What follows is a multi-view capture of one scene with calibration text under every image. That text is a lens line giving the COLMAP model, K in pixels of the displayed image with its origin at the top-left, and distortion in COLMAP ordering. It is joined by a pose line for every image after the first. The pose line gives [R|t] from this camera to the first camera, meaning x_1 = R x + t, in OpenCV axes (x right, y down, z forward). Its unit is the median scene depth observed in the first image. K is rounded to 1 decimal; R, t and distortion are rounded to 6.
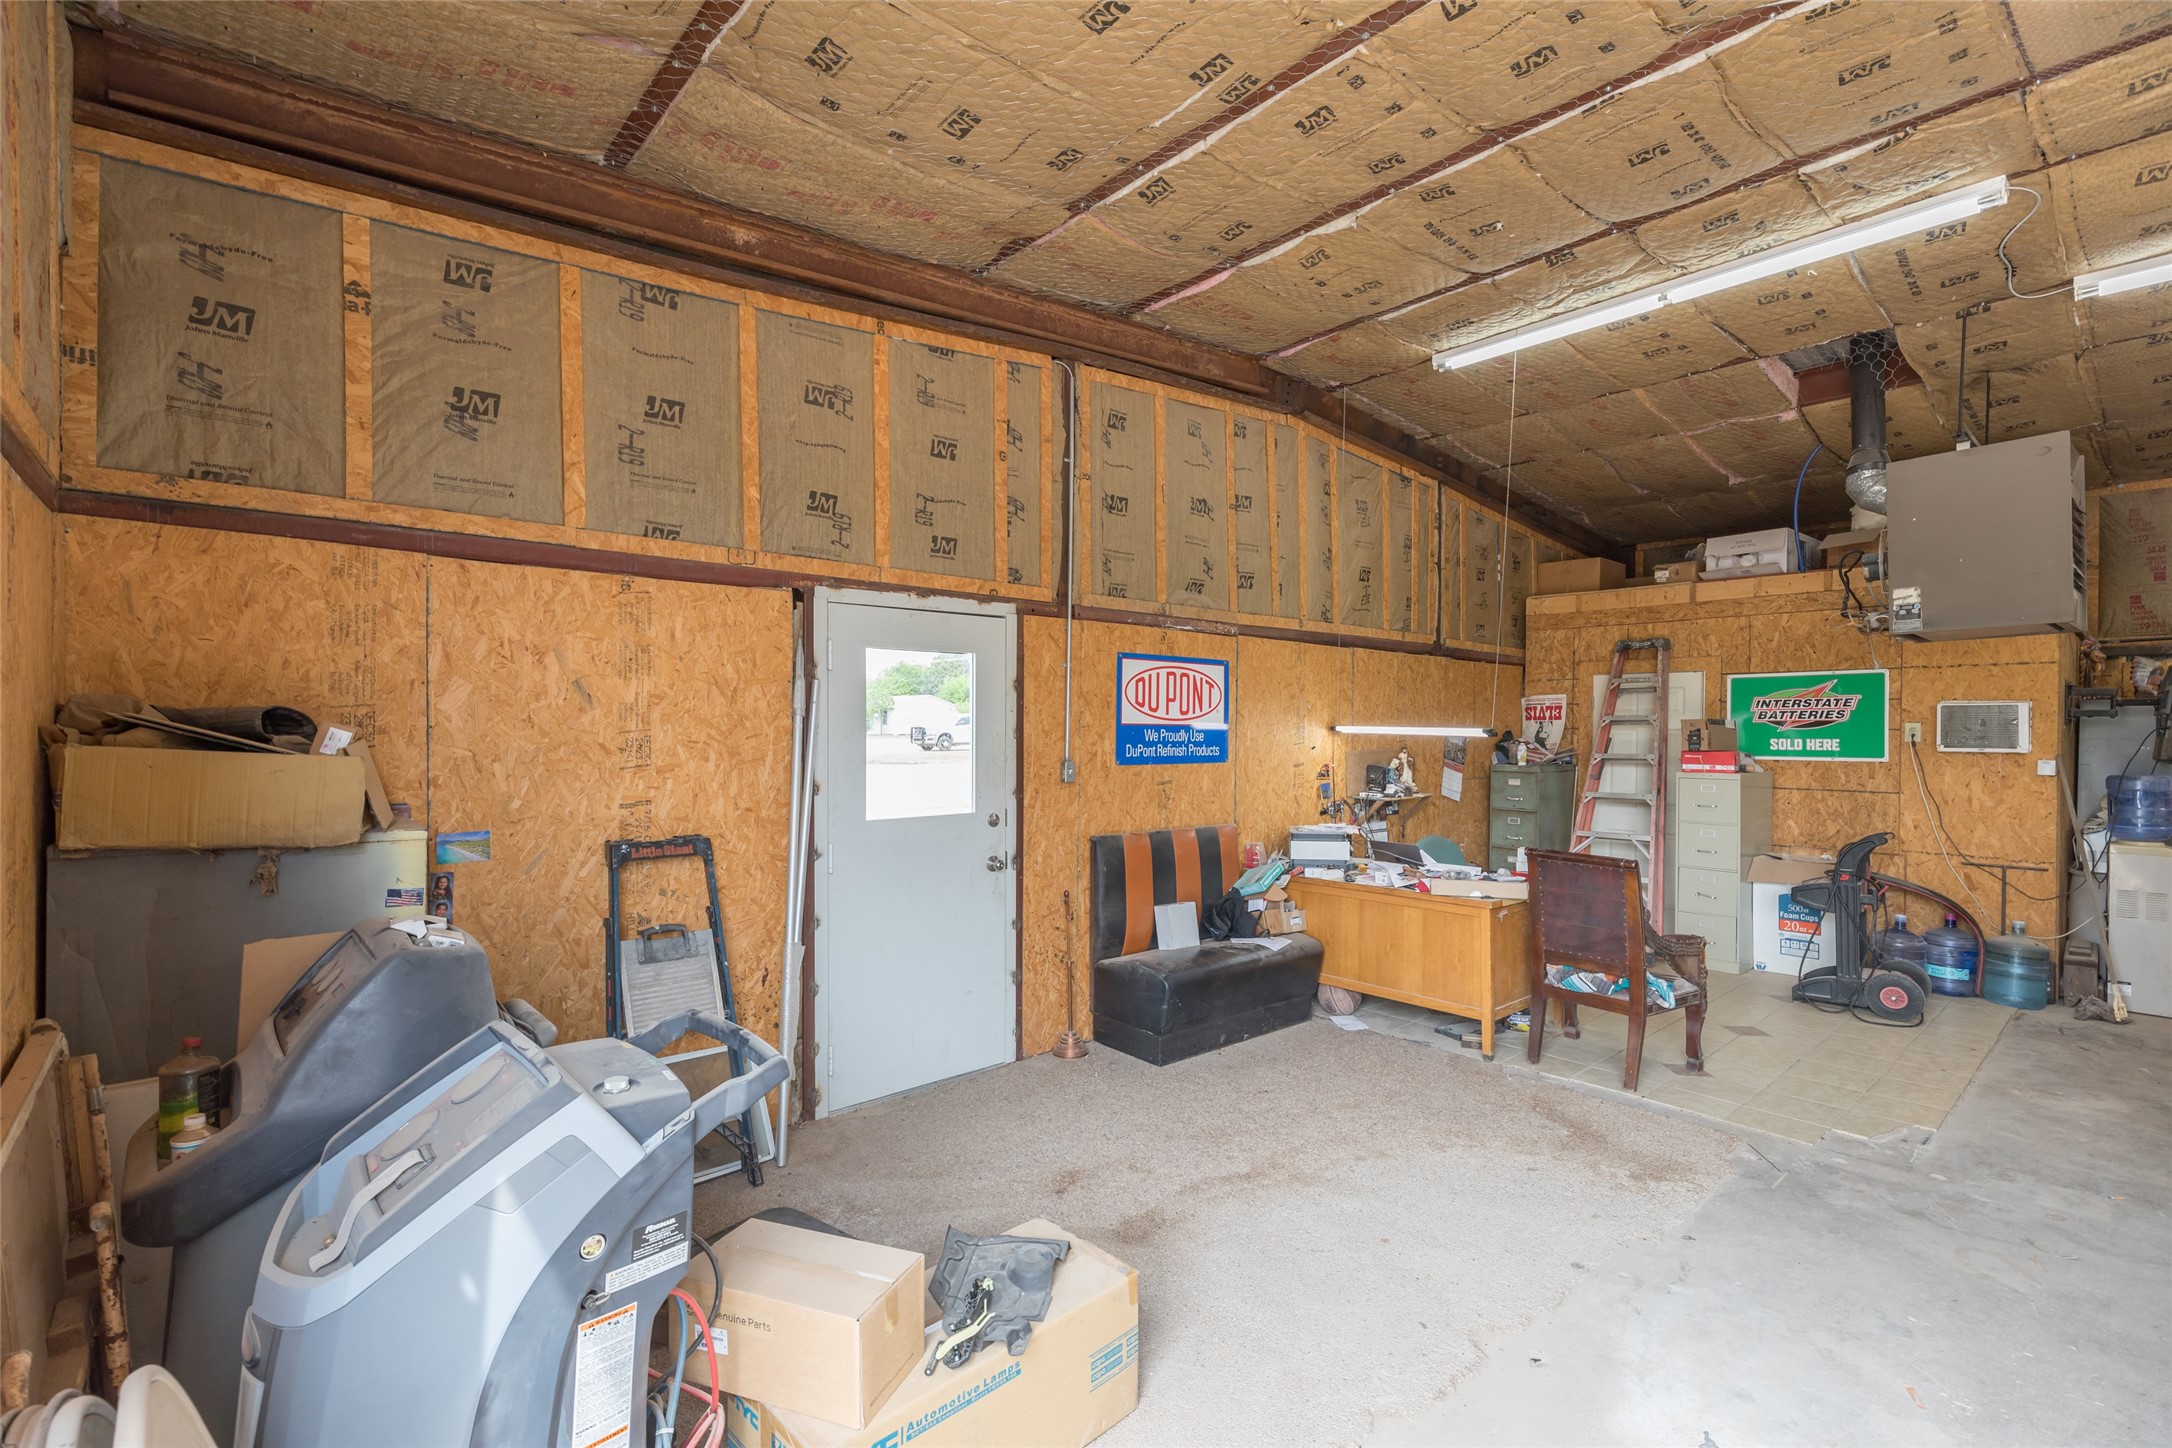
lens RADIAL K [[989.2, 0, 1059.6], [0, 989.2, 735.3], [0, 0, 1]] dist [-0.002022, -0.000600]
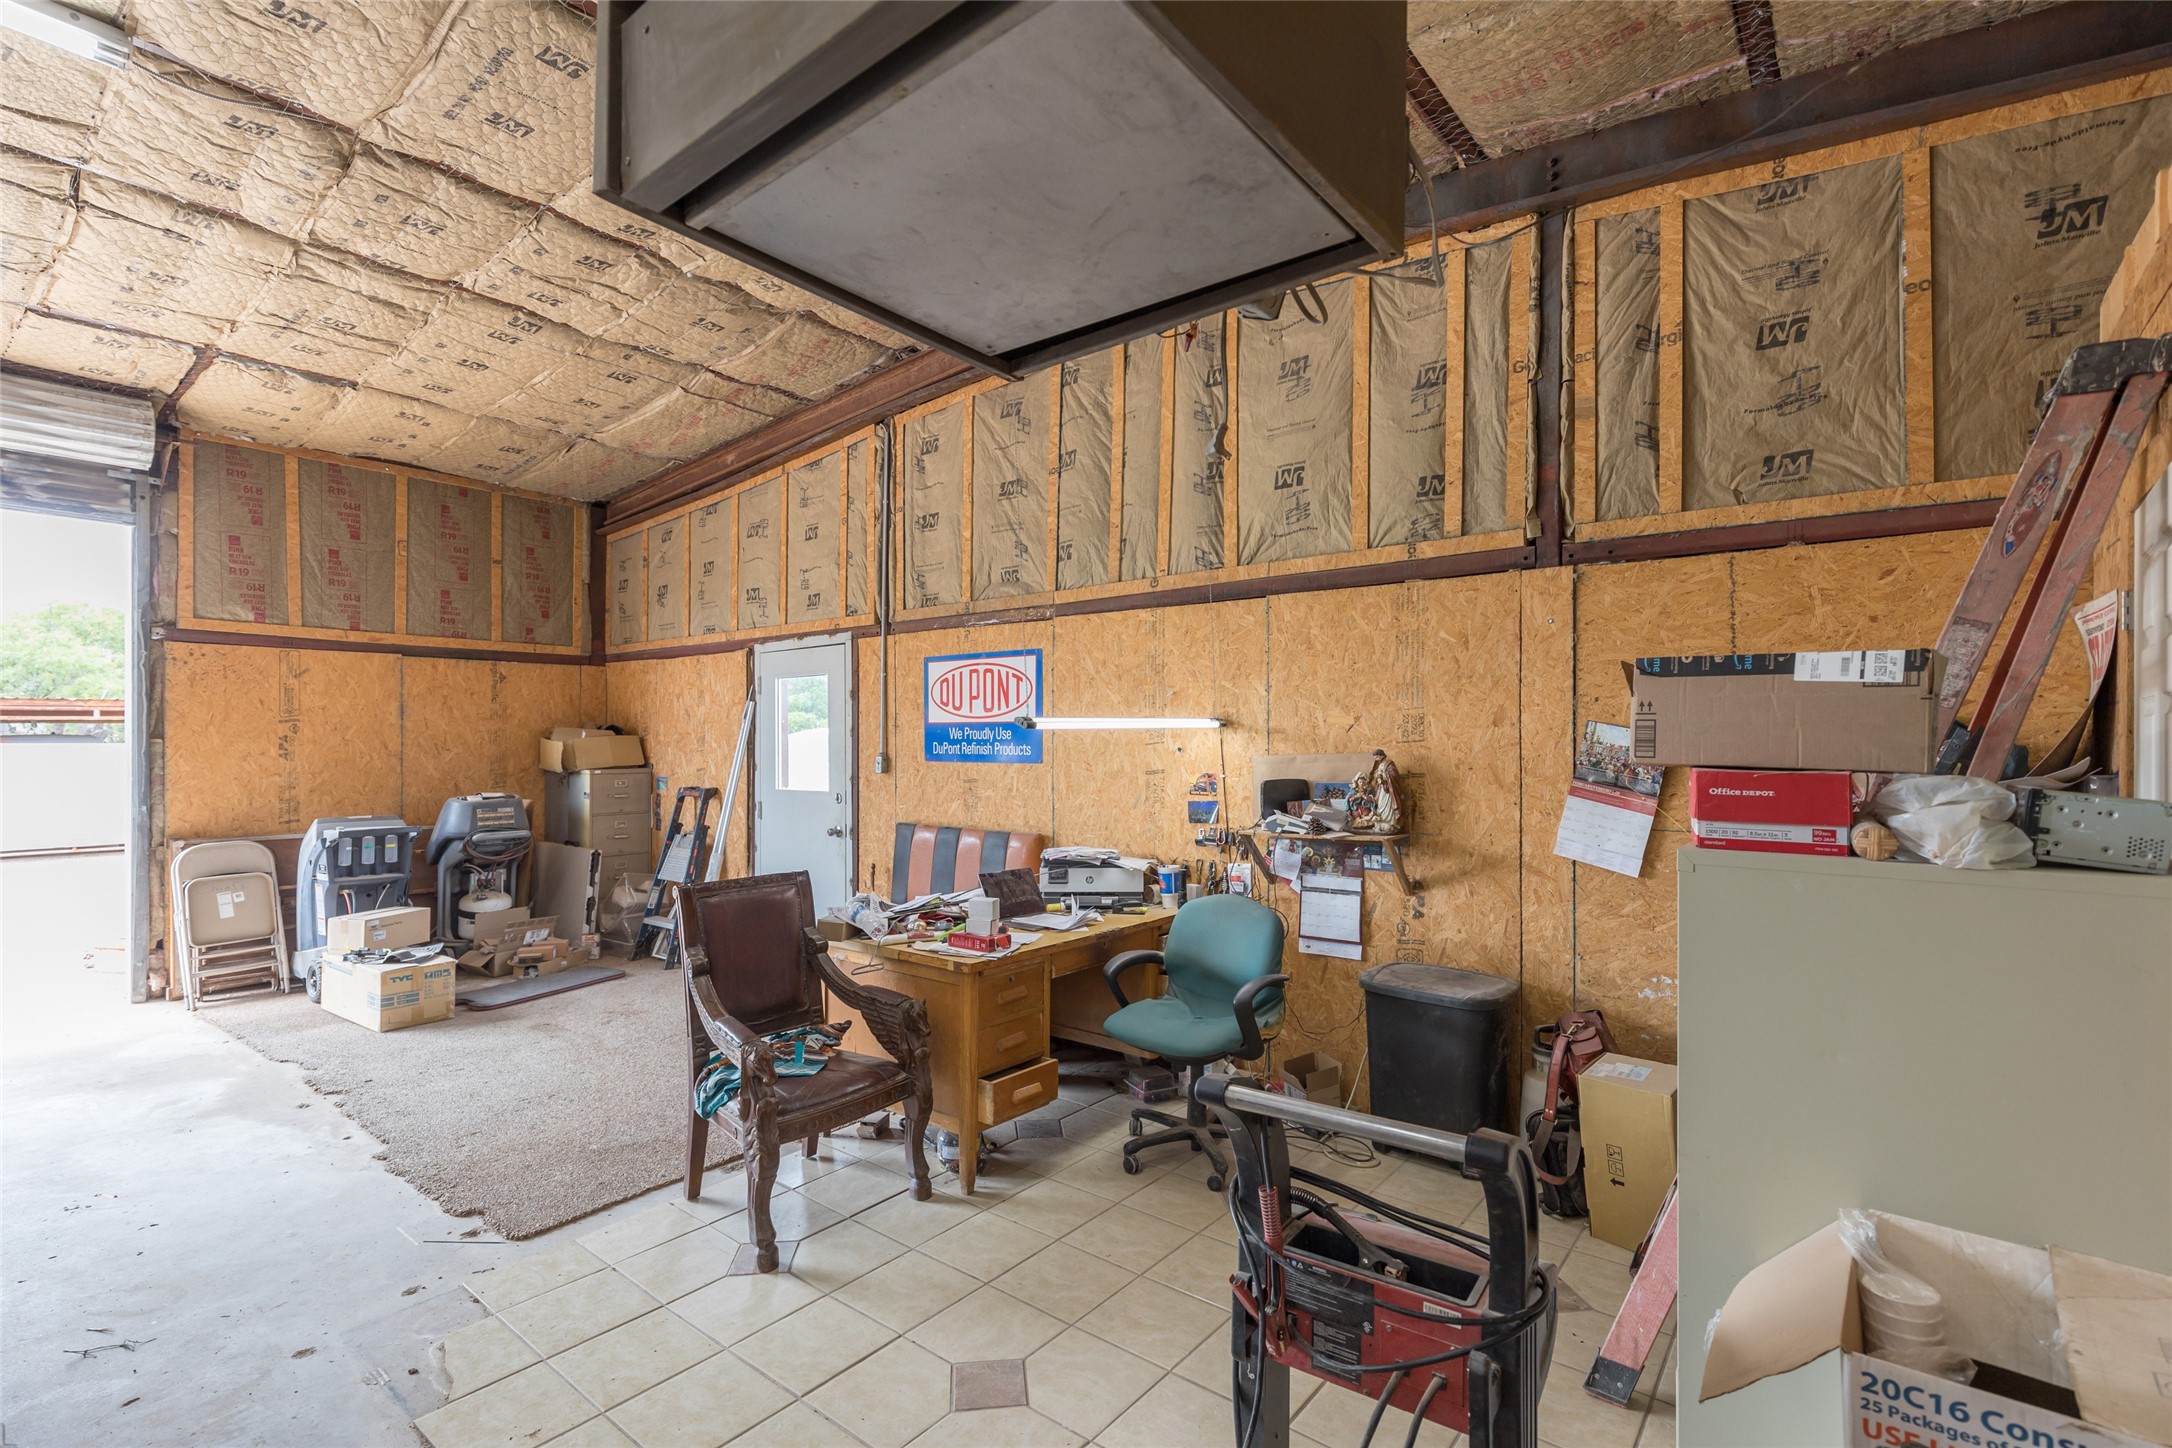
lens RADIAL K [[976.0, 0, 1084.9], [0, 976.0, 736.7], [0, 0, 1]] dist [0.000427, -0.000517]
pose [[0.183499, -0.009489, -0.982974, 0.929604], [-0.006755, 0.999918, -0.010914, 0.011347], [0.982997, 0.008643, 0.183420, 0.789980]]
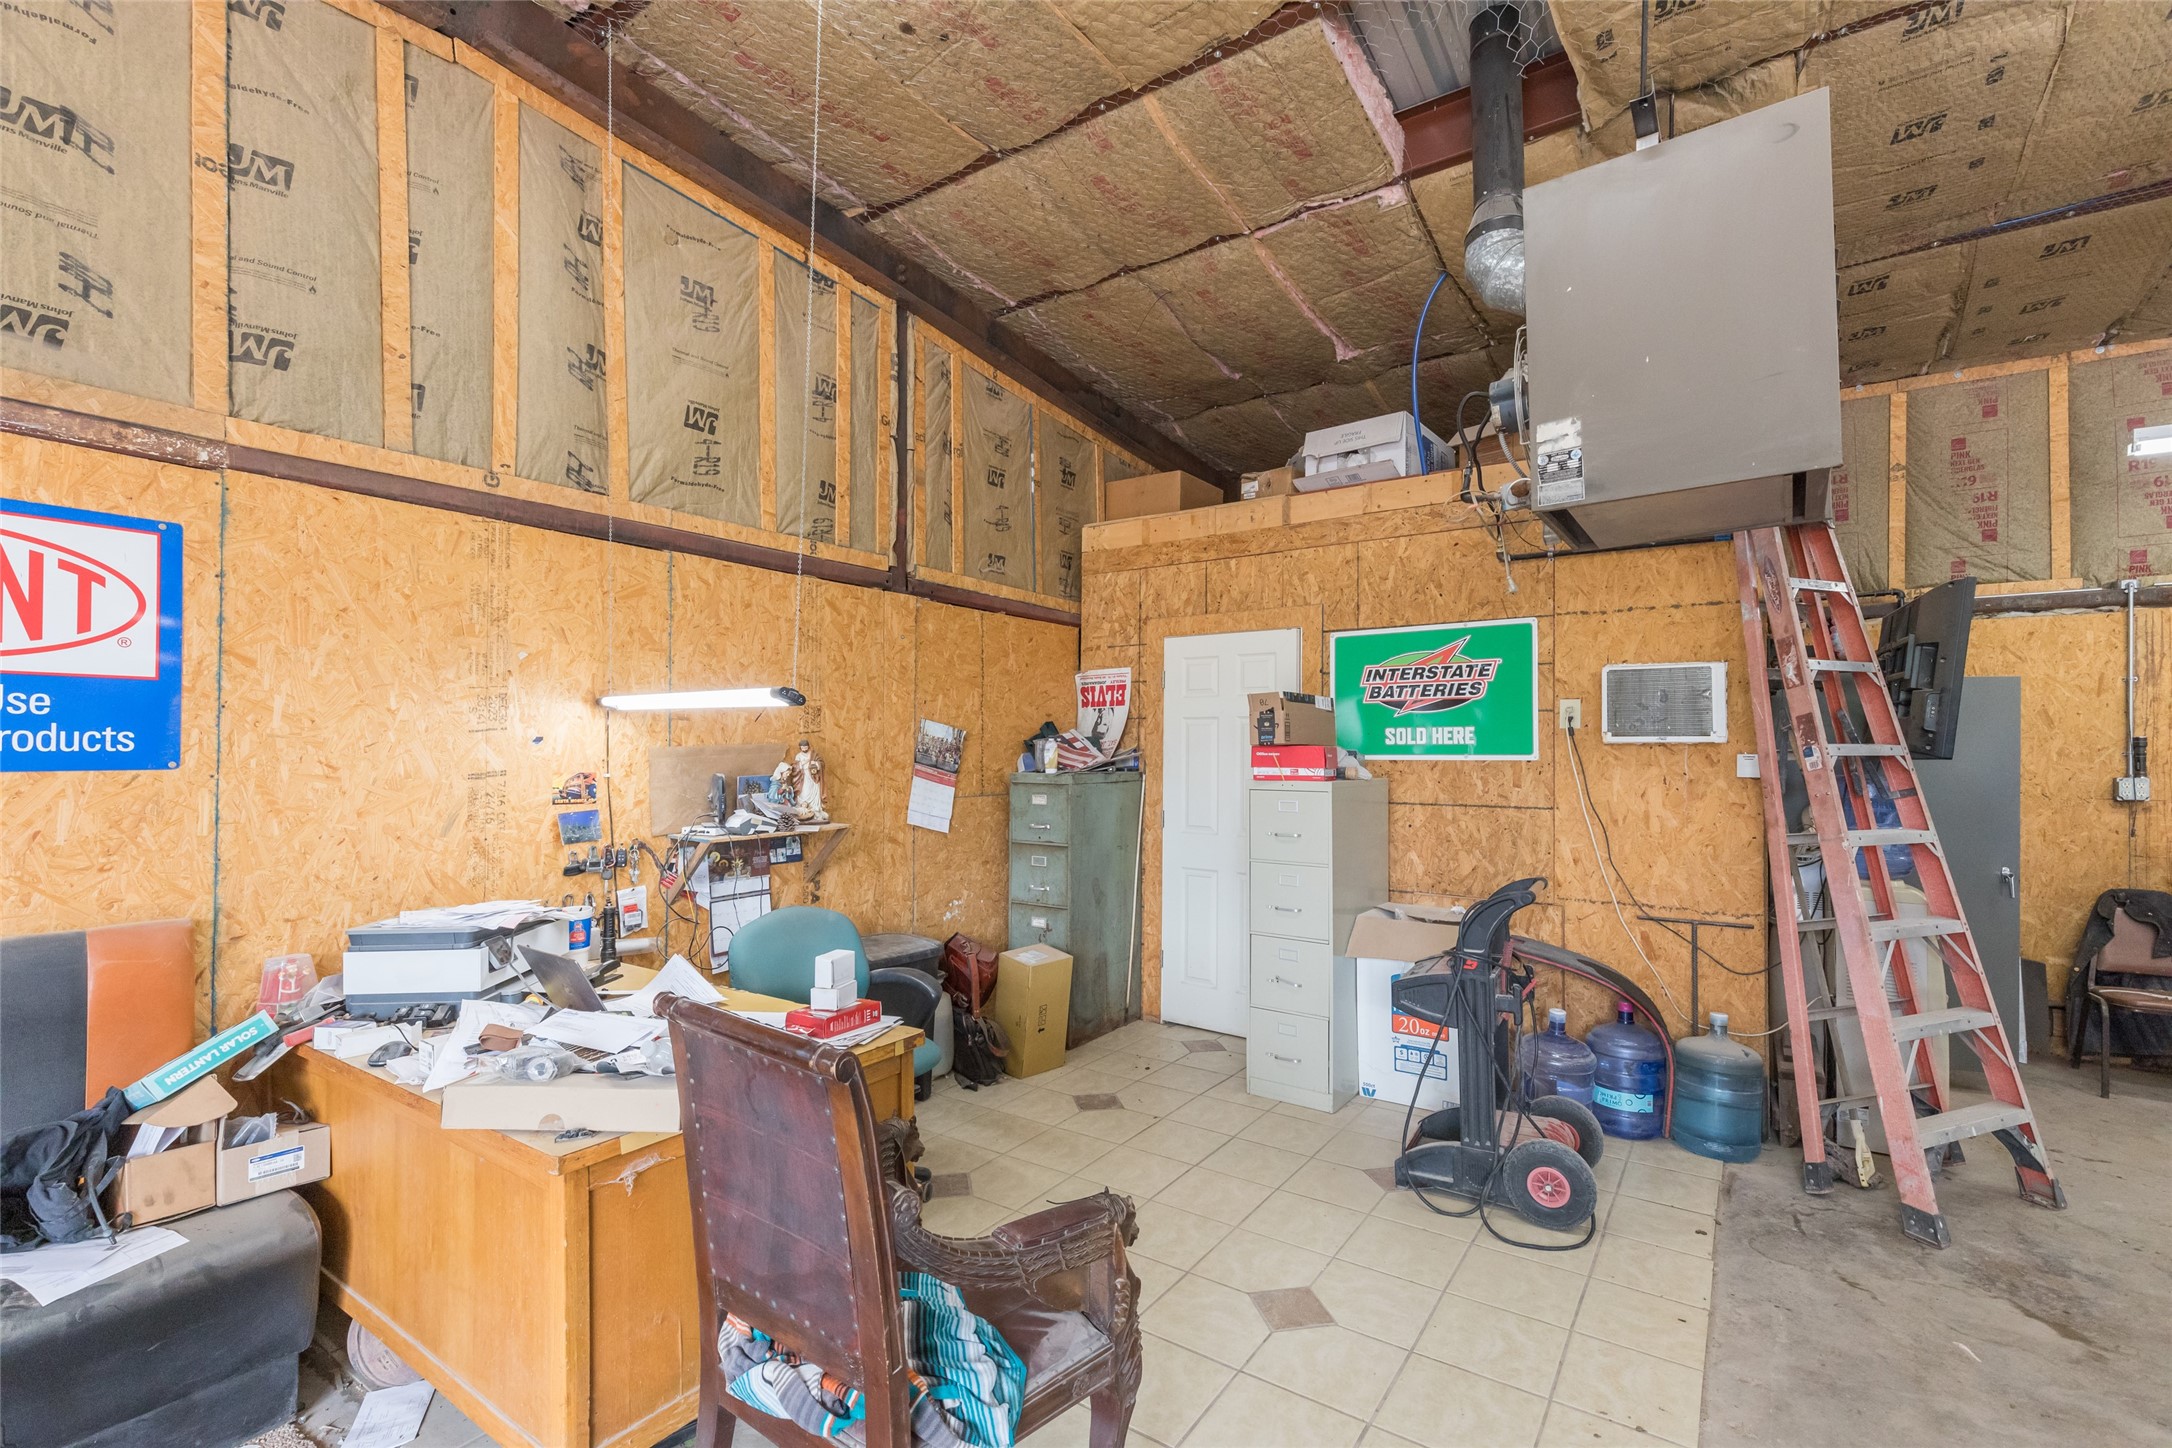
lens RADIAL K [[976.0, 0, 1084.9], [0, 976.0, 736.7], [0, 0, 1]] dist [0.000427, -0.000517]
pose [[0.967447, -0.000773, 0.253074, 0.390847], [0.005098, 0.999852, -0.016433, 0.020342], [-0.253023, 0.017188, 0.967307, 0.457173]]
